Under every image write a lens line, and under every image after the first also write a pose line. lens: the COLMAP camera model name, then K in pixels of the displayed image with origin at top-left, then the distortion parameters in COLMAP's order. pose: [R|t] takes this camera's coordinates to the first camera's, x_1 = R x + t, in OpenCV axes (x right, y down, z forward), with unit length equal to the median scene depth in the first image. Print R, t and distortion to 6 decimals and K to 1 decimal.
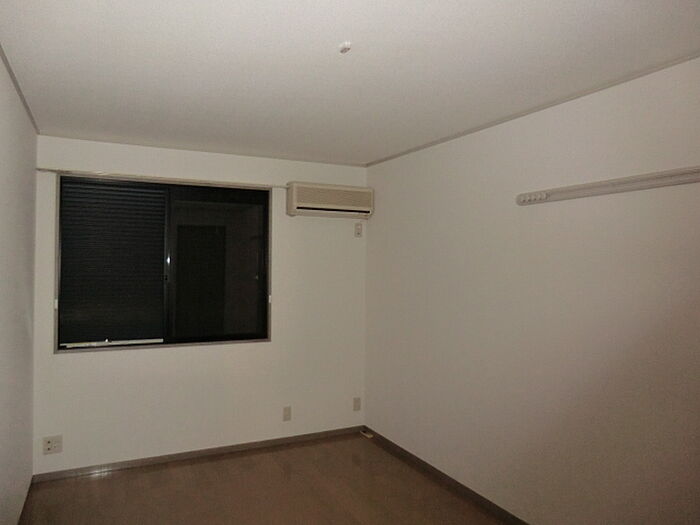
lens RADIAL K [[509.8, 0, 356.1], [0, 509.8, 263.2], [0, 0, 1]] dist [-0.104484, 0.106341]
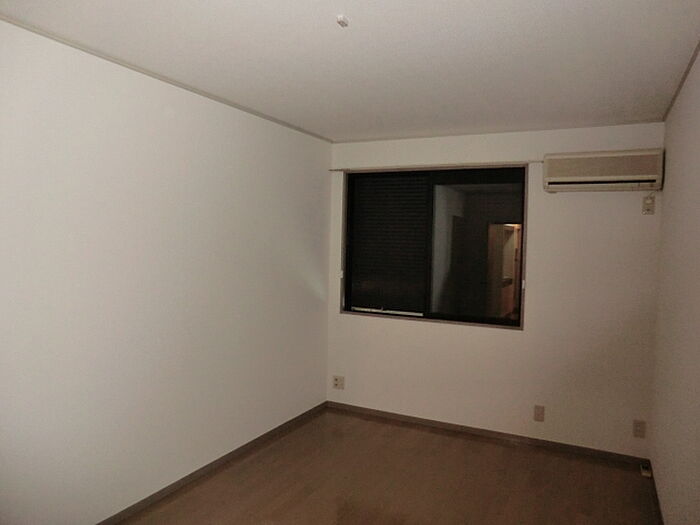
lens RADIAL K [[509.8, 0, 349.3], [0, 509.8, 266.5], [0, 0, 1]] dist [-0.104484, 0.106341]
pose [[0.582579, 0.045795, -0.811483, 0.391526], [-0.020049, 0.998917, 0.041978, 0.005331], [0.812527, -0.008186, 0.582866, 0.211098]]
